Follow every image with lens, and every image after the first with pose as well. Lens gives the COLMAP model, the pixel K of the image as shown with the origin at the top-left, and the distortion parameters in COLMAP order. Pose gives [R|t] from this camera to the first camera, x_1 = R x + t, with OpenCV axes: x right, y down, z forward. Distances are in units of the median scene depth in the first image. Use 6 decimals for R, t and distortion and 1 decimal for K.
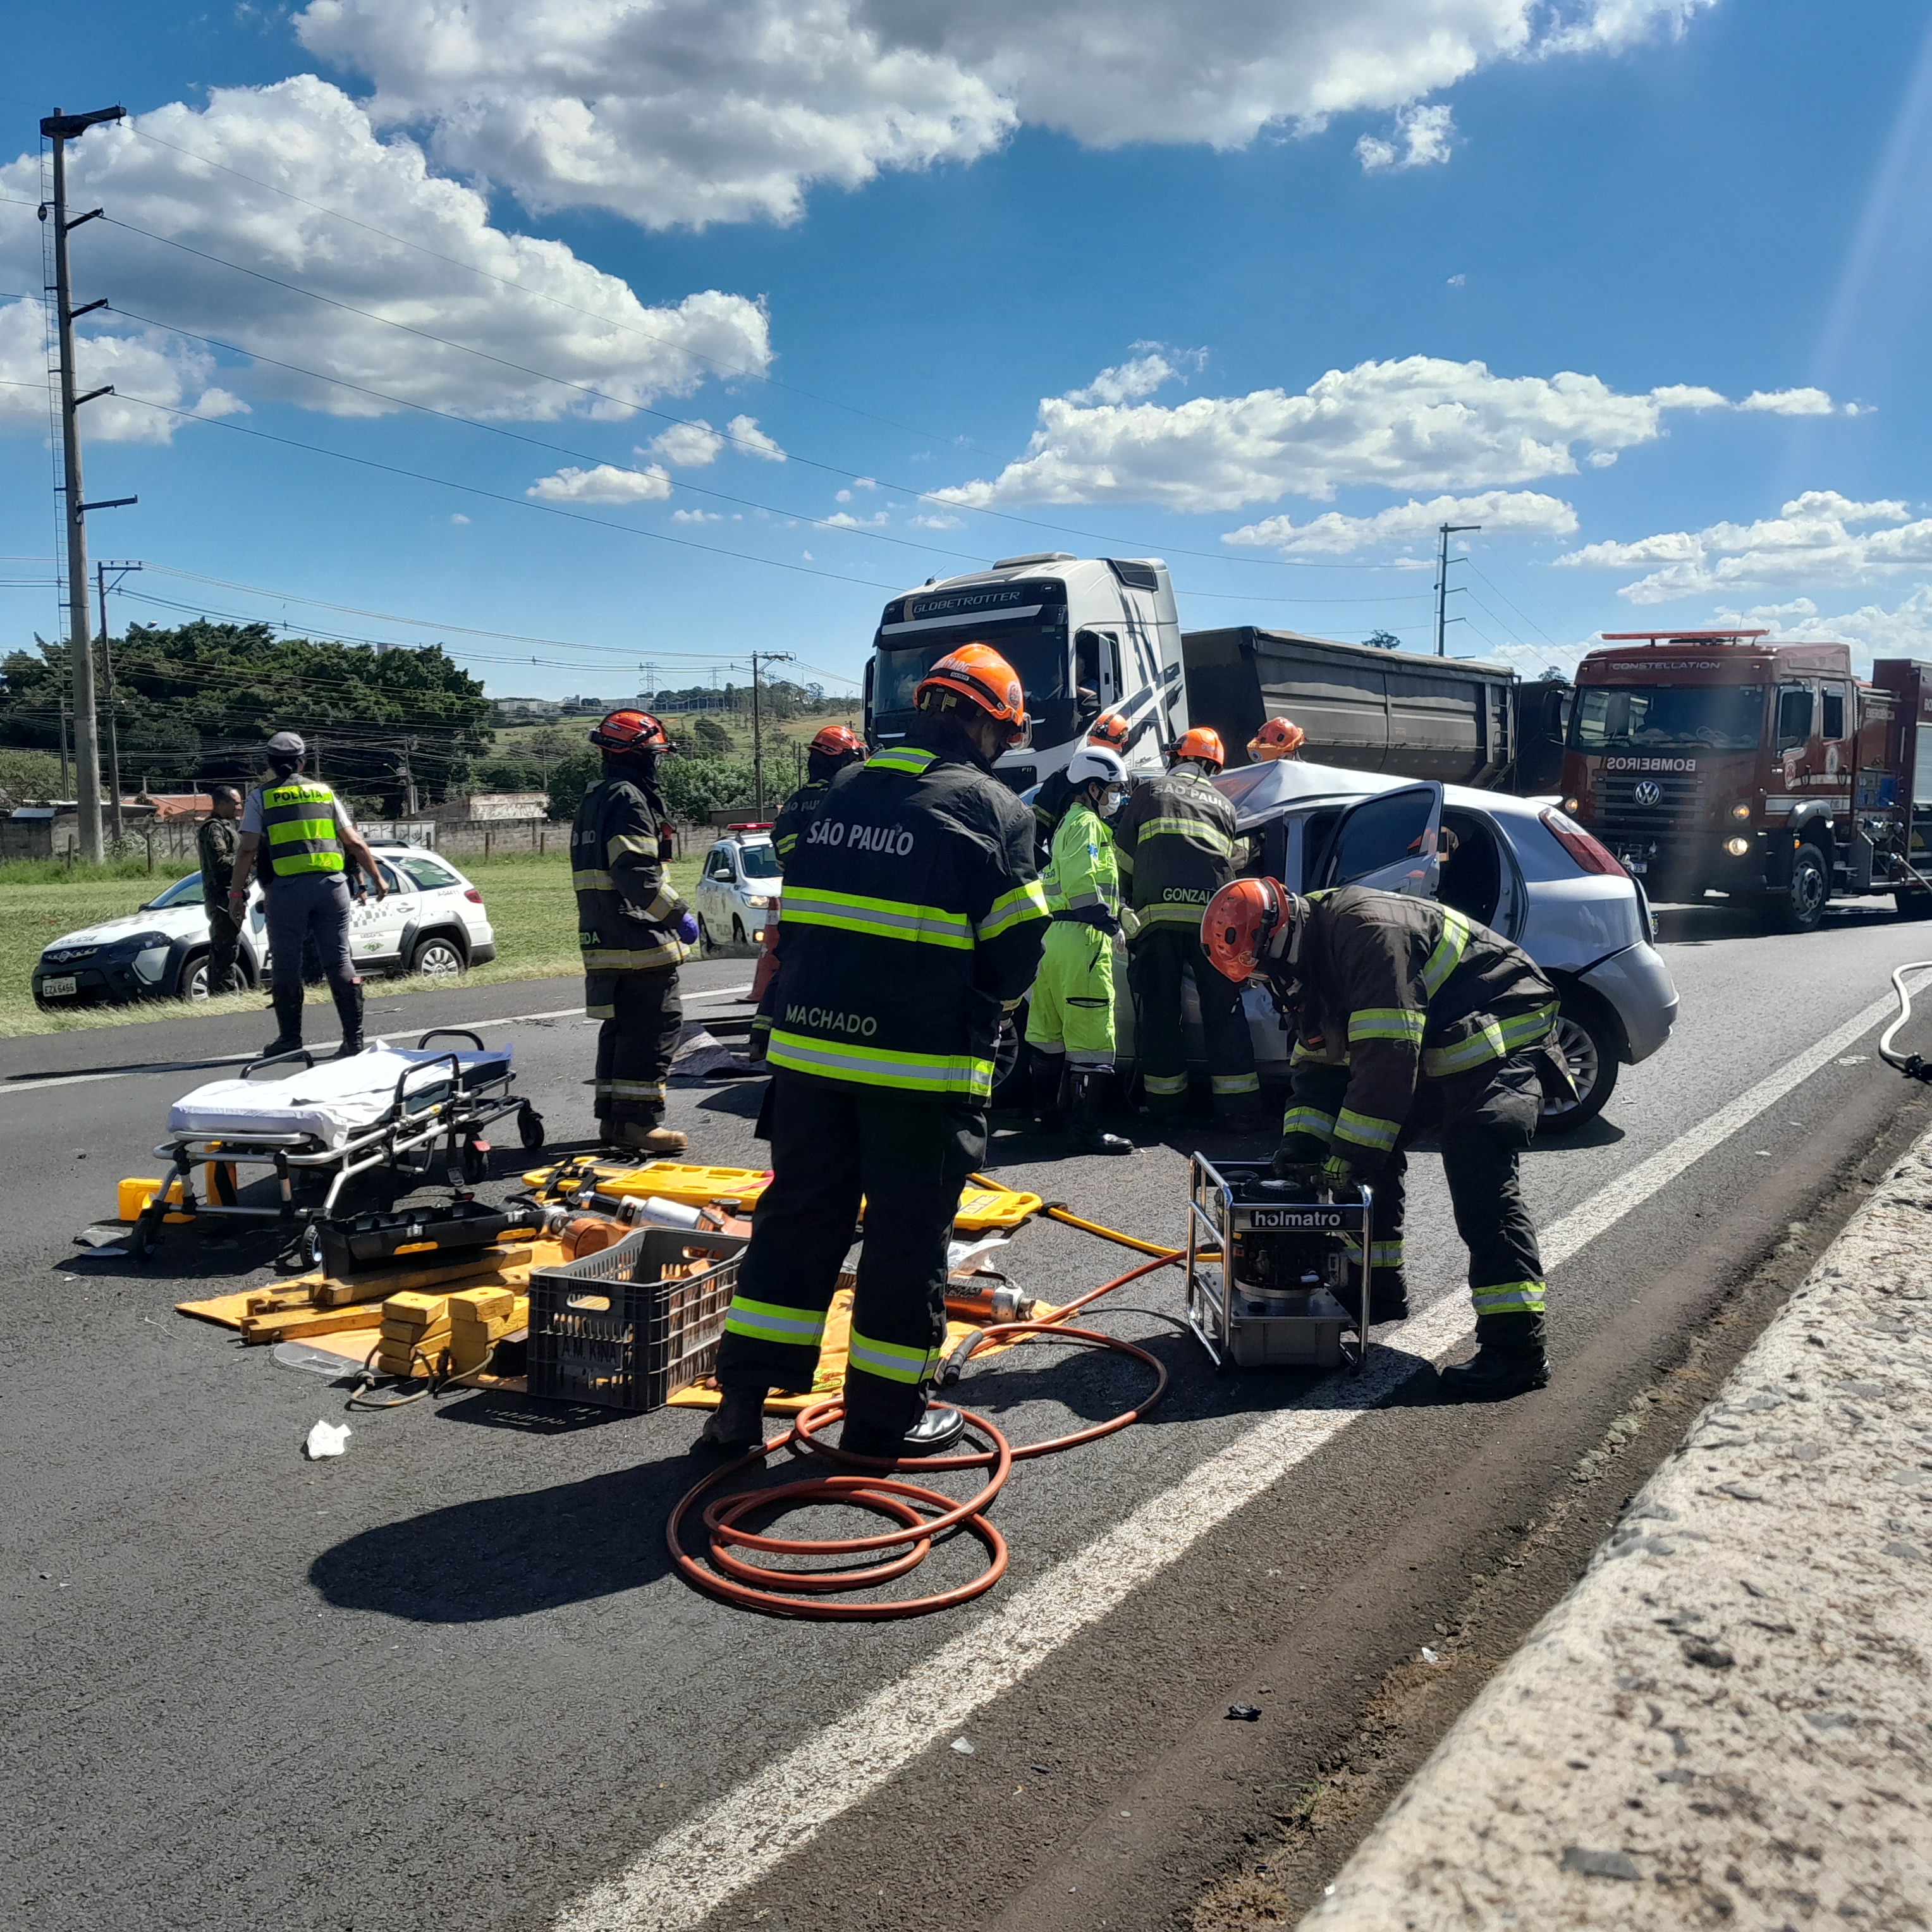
lens RADIAL K [[2059.1, 0, 999.2], [0, 2059.1, 942.1], [0, 0, 1]] dist [0.176255, -0.507841]
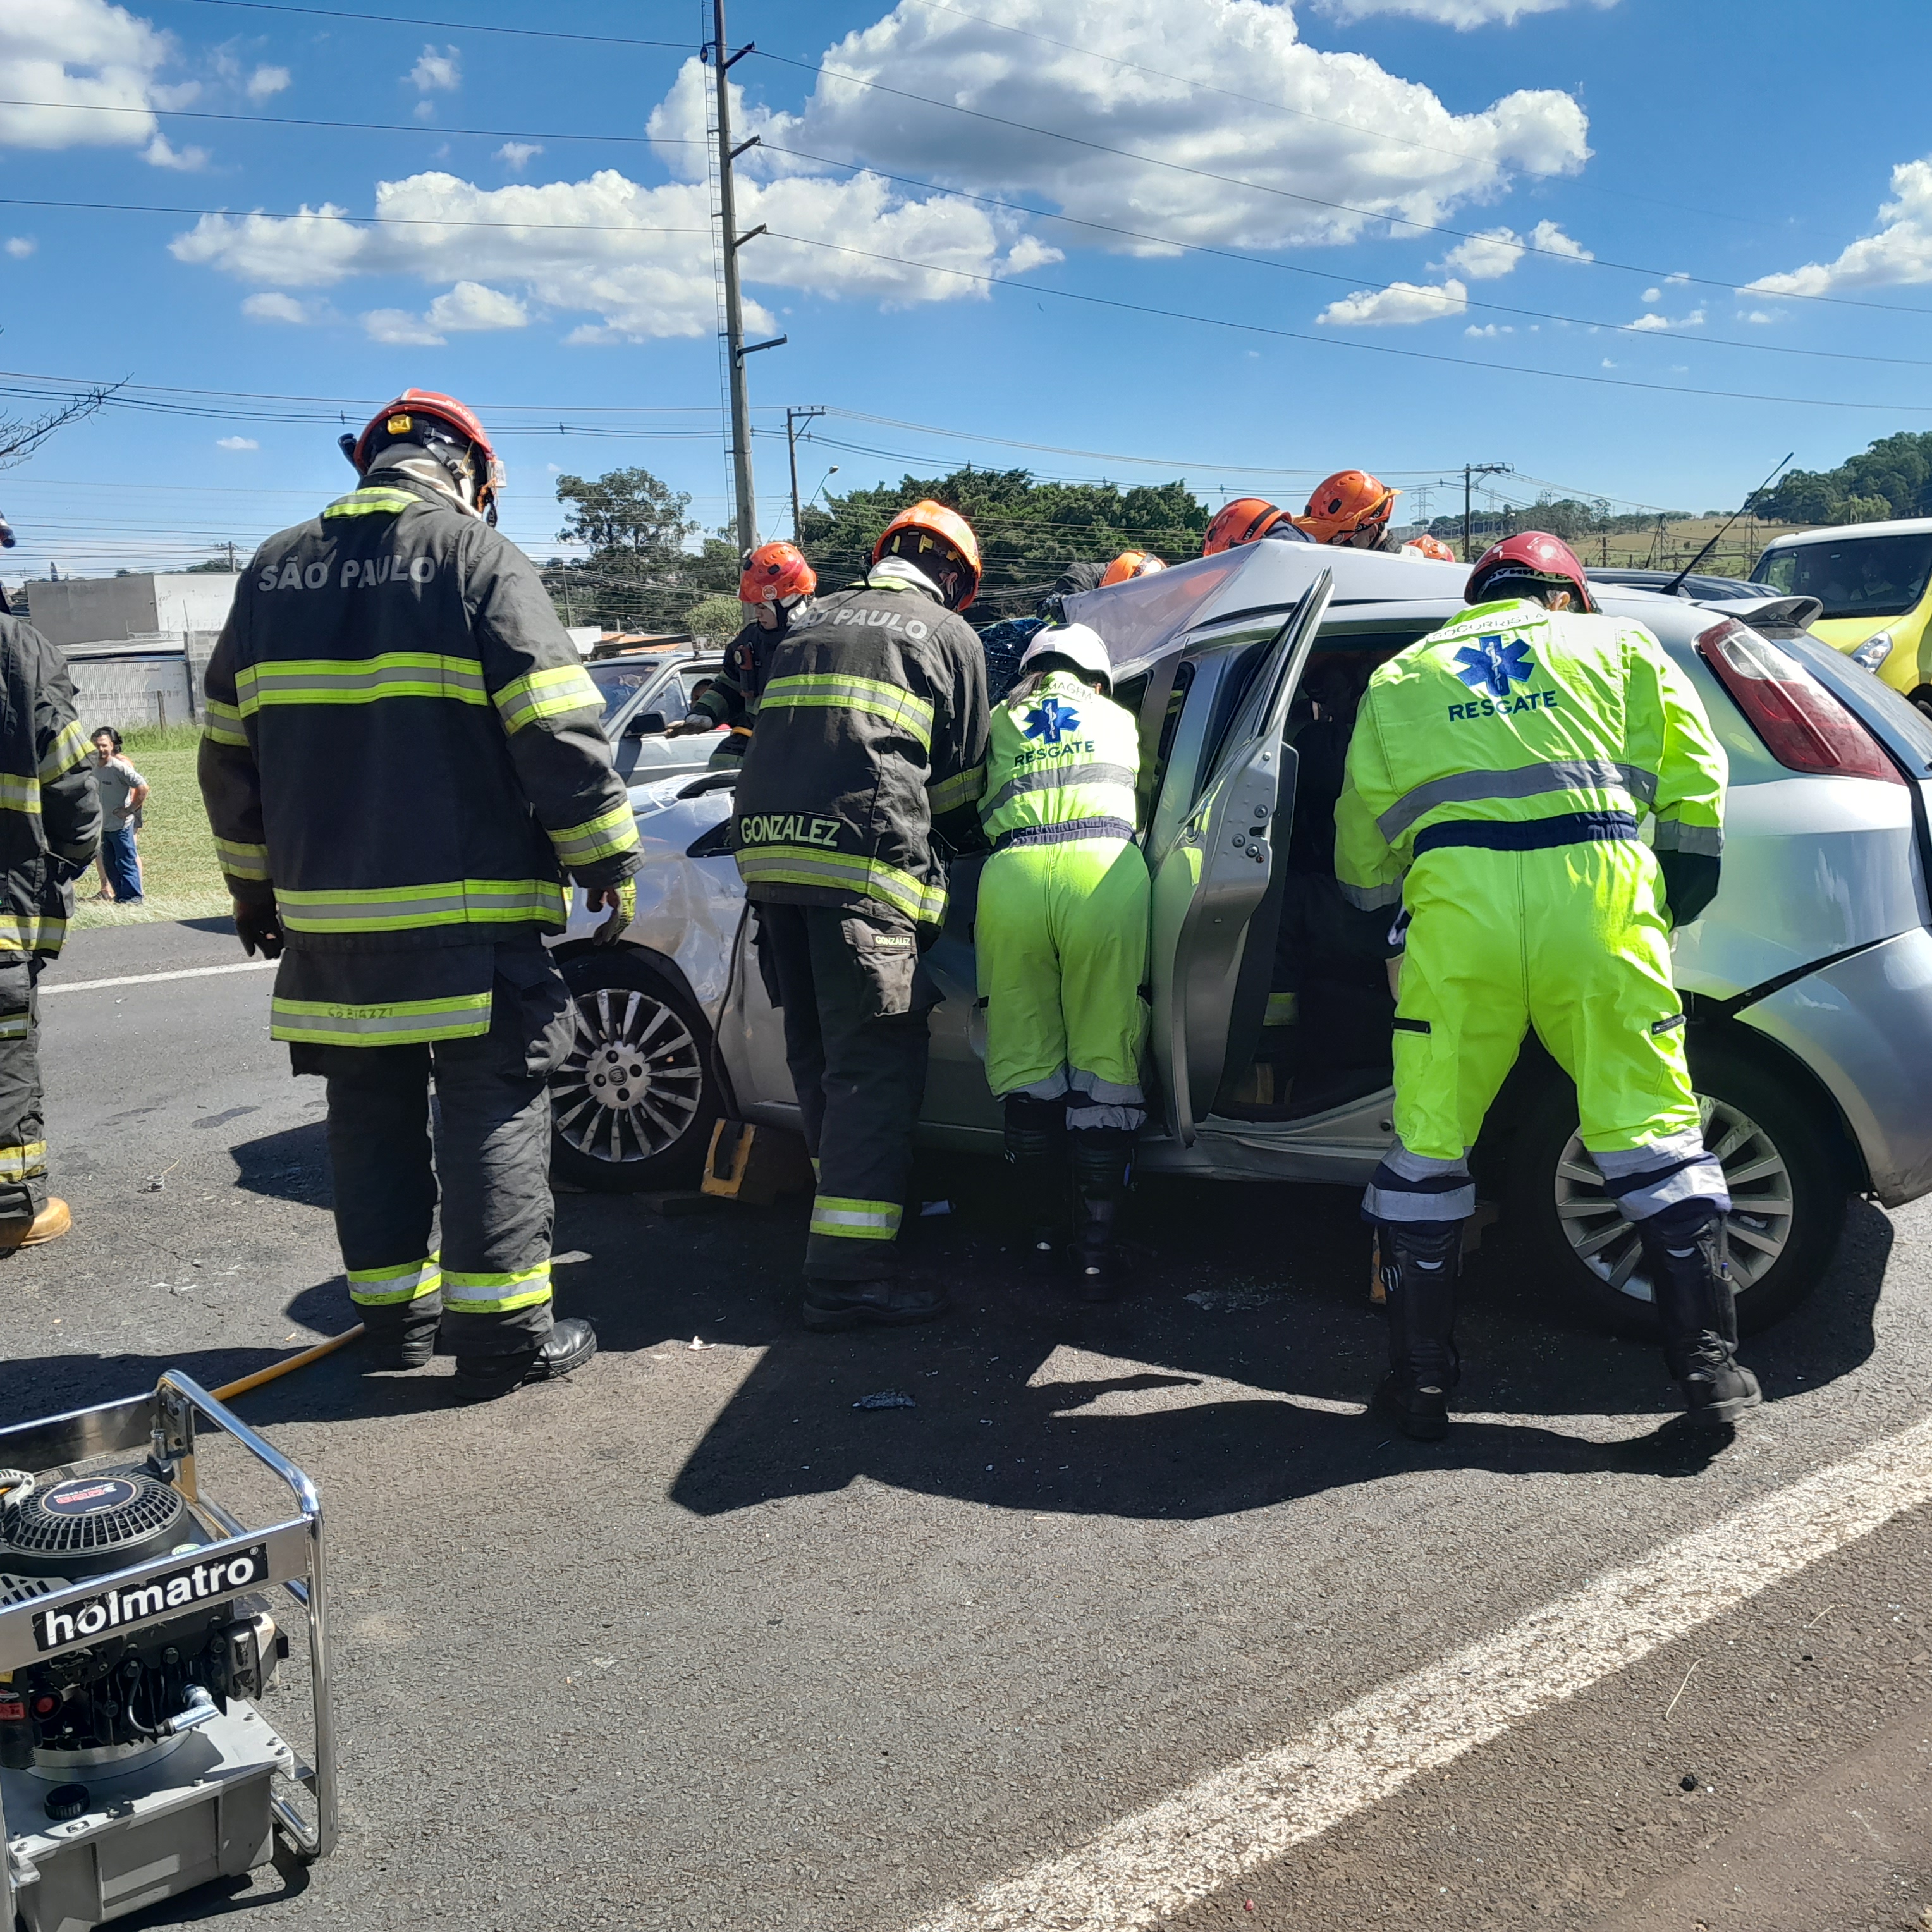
lens RADIAL K [[2047.5, 0, 1024.4], [0, 2047.5, 915.4], [0, 0, 1]] dist [0.192482, -0.491995]
pose [[0.930641, 0.031325, -0.364591, 0.207155], [-0.006888, 0.997652, 0.068134, -0.022479], [0.365870, -0.060897, 0.928672, 0.372305]]
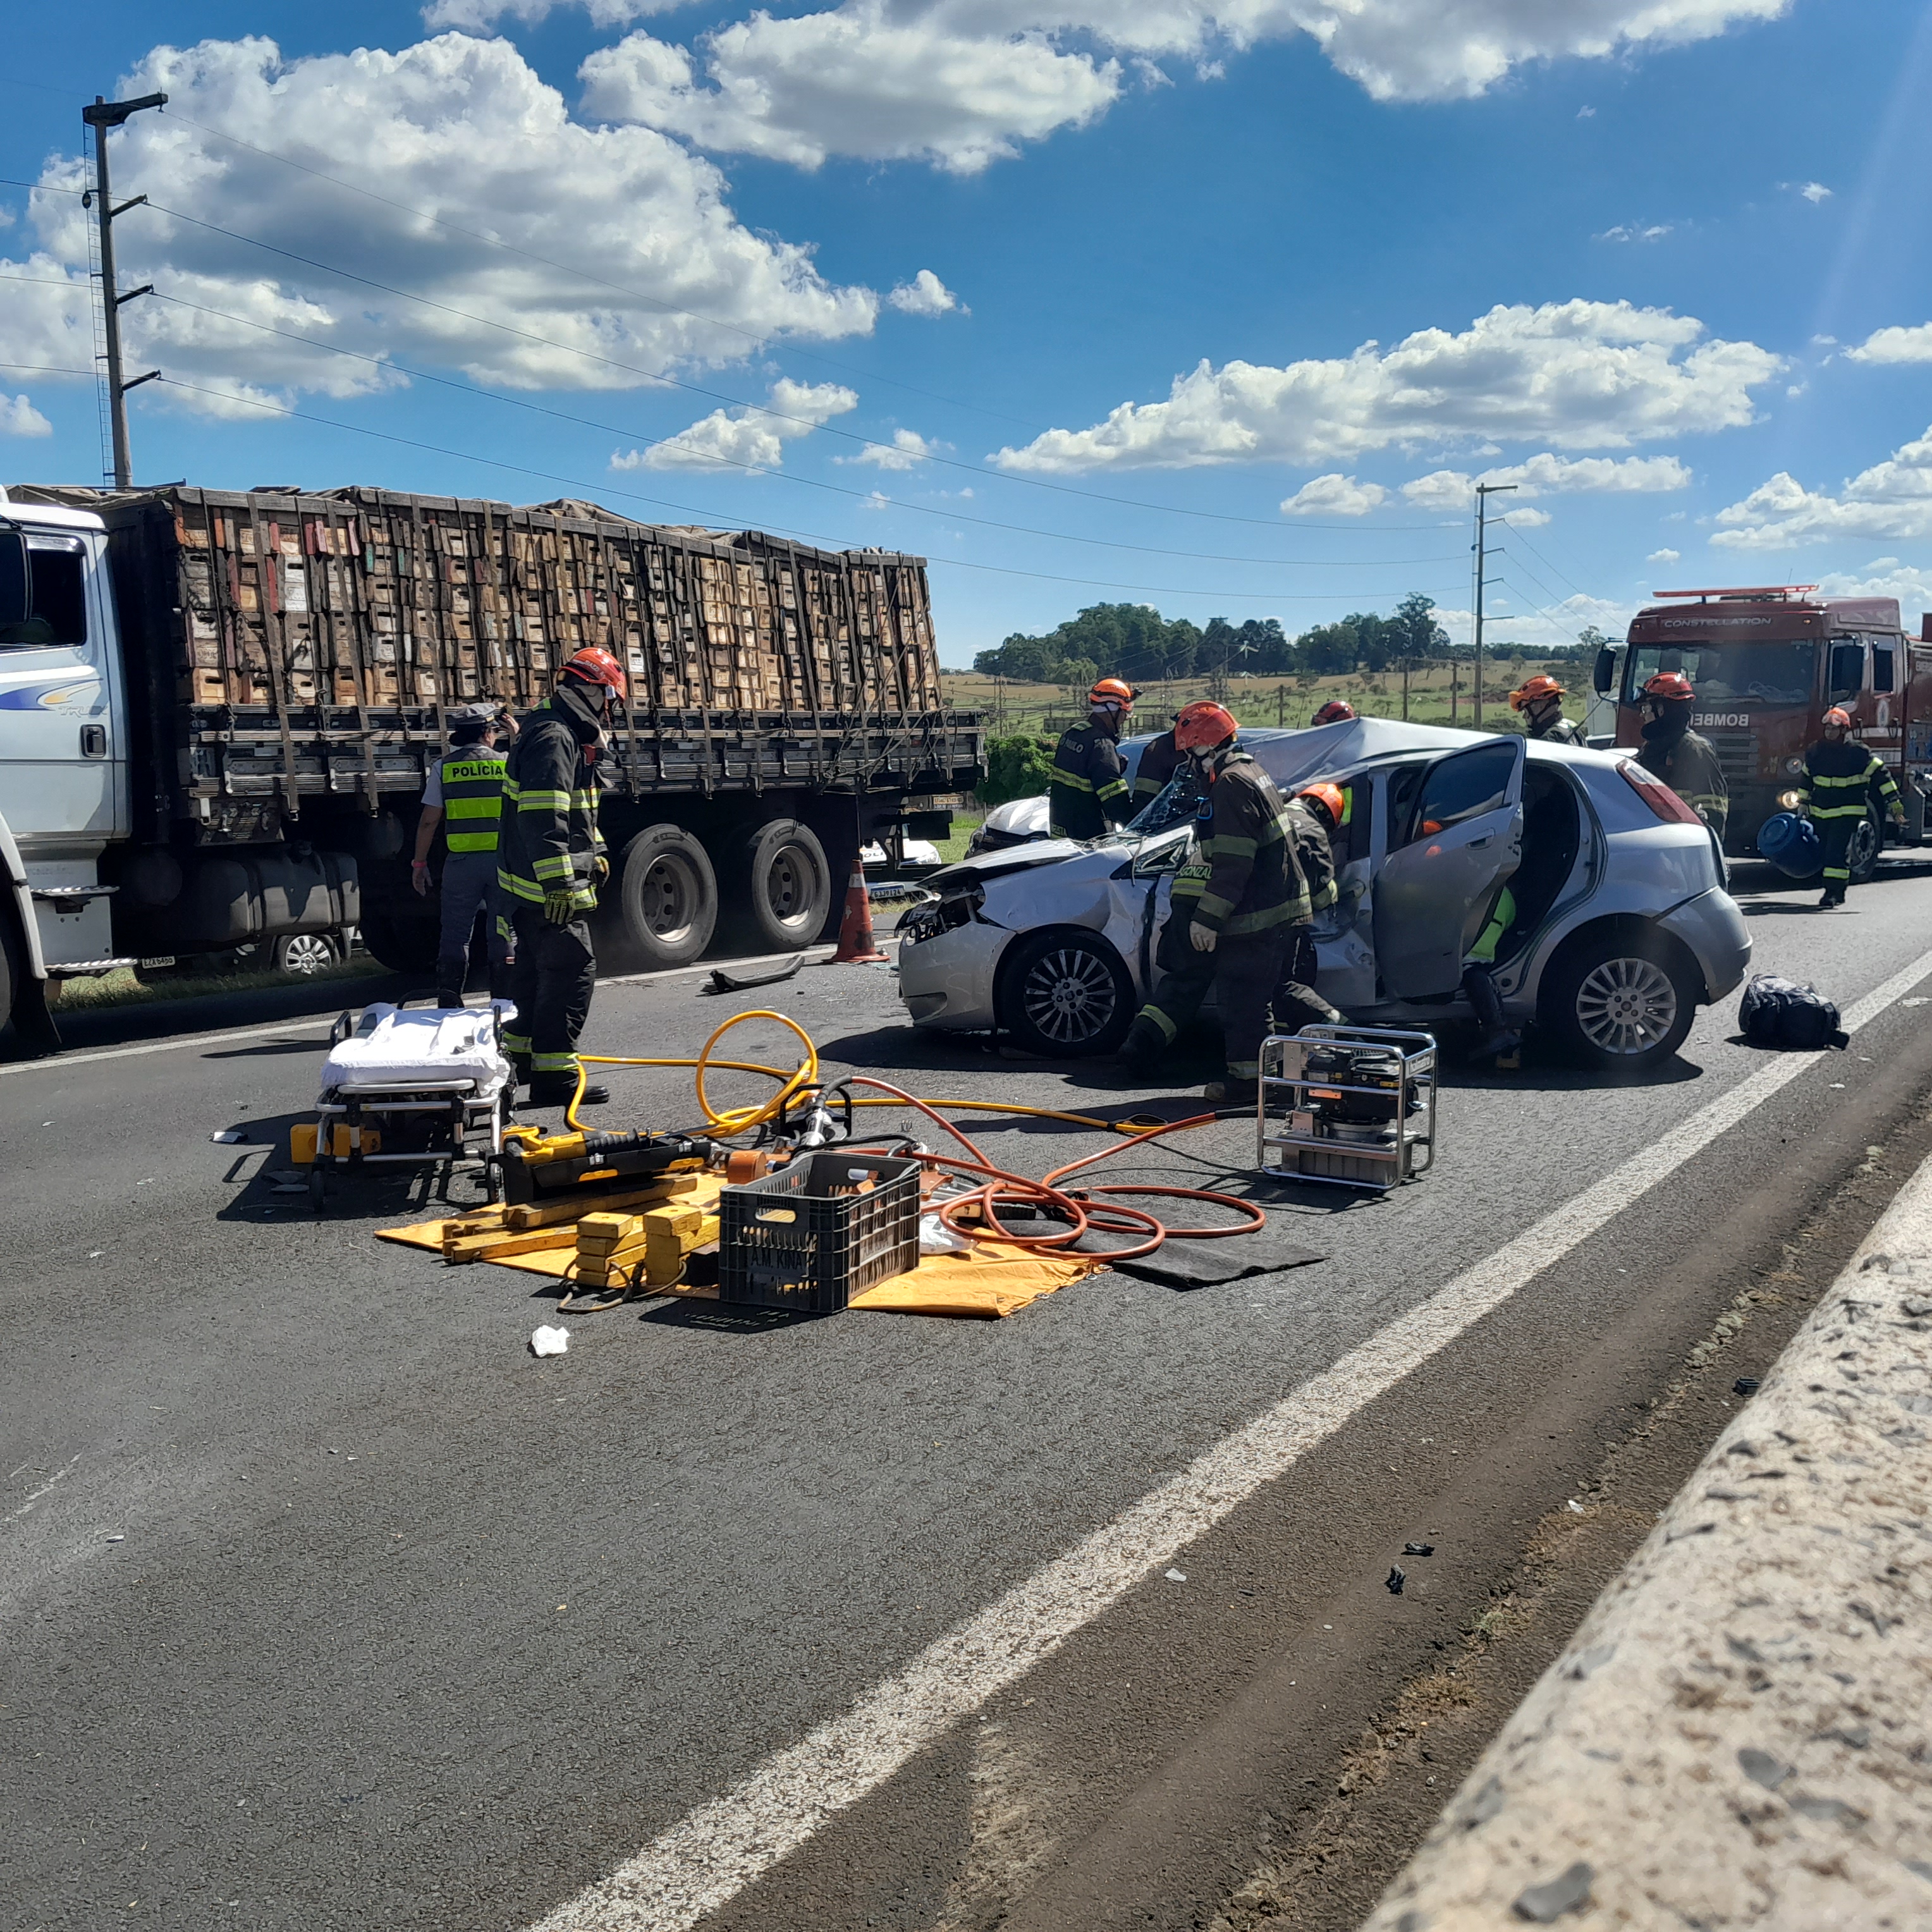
lens RADIAL K [[2064.8, 0, 998.9], [0, 2064.8, 928.8], [0, 0, 1]] dist [0.239768, -0.774998]
pose [[0.999785, -0.013878, -0.015384, -0.023845], [0.013994, 0.999875, 0.007395, 0.005985], [0.015280, -0.007609, 0.999854, -0.037164]]
